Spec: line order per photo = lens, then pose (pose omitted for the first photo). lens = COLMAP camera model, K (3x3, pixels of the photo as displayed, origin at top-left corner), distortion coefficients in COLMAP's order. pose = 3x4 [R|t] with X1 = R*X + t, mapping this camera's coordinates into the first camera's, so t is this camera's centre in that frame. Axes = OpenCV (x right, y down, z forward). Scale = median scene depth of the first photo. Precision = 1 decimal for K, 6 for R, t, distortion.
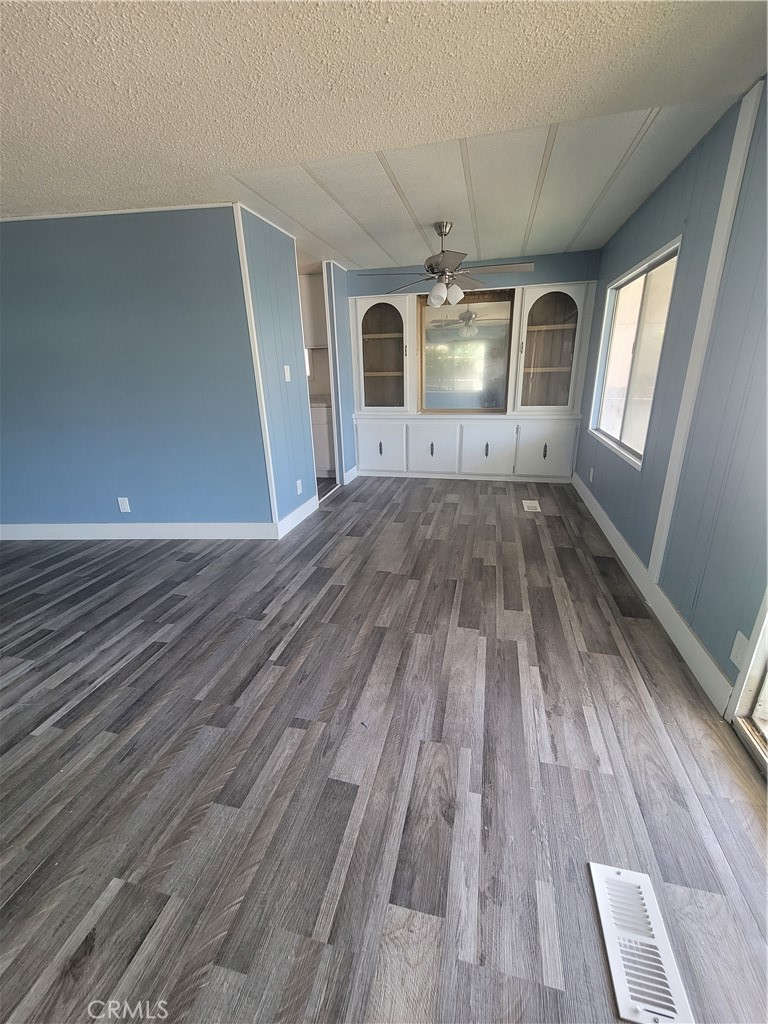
lens RADIAL K [[417.4, 0, 387.9], [0, 417.4, 515.1], [0, 0, 1]] dist [0.000171, 0.000224]
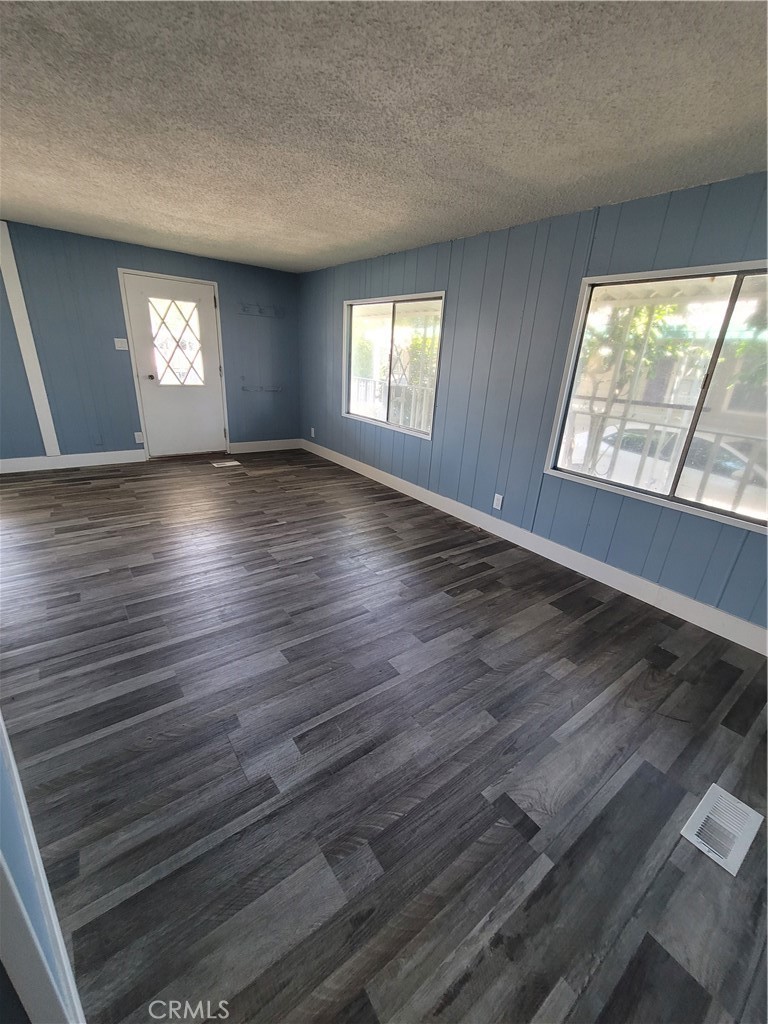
lens RADIAL K [[418.1, 0, 387.2], [0, 418.1, 515.2], [0, 0, 1]] dist [-0.000045, 0.000468]
pose [[-0.774824, -0.242218, 0.583933, -1.335782], [0.174477, 0.805874, 0.565796, -0.342778], [-0.607623, 0.540275, -0.582149, 1.021044]]
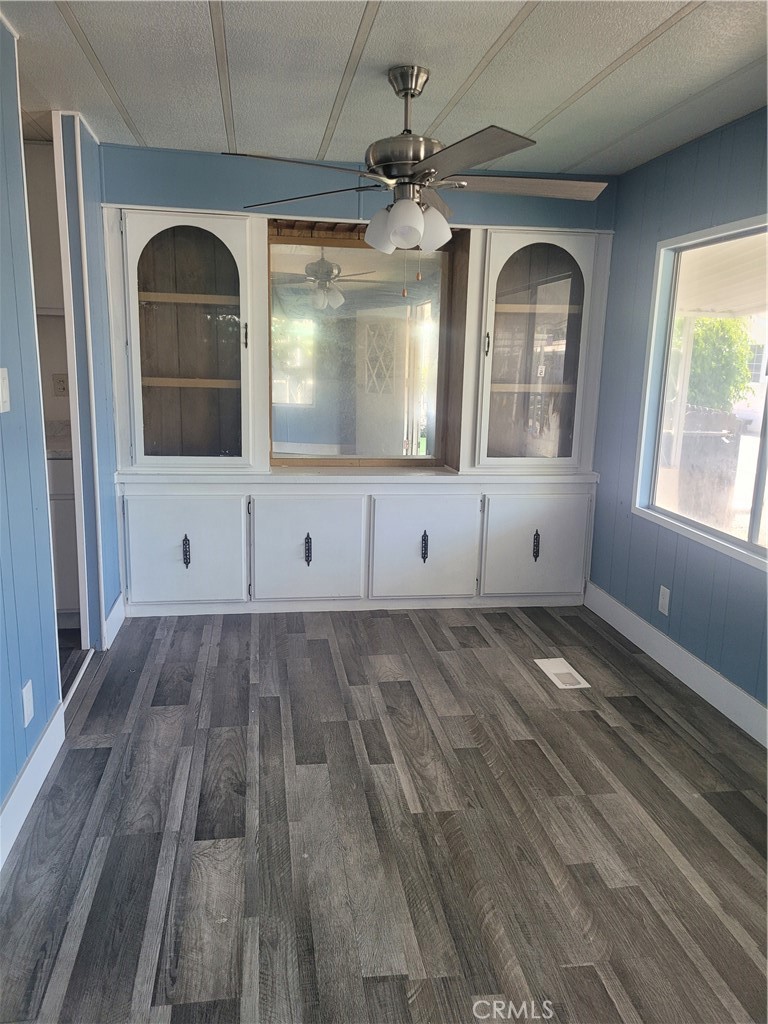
lens RADIAL K [[767.5, 0, 376.5], [0, 767.5, 512.6], [0, 0, 1]] dist [0.036392, -0.002531]
pose [[0.924474, -0.031024, 0.379981, -0.224183], [0.081100, 0.989875, -0.116492, -0.152980], [-0.372519, 0.138510, 0.917630, 0.339545]]
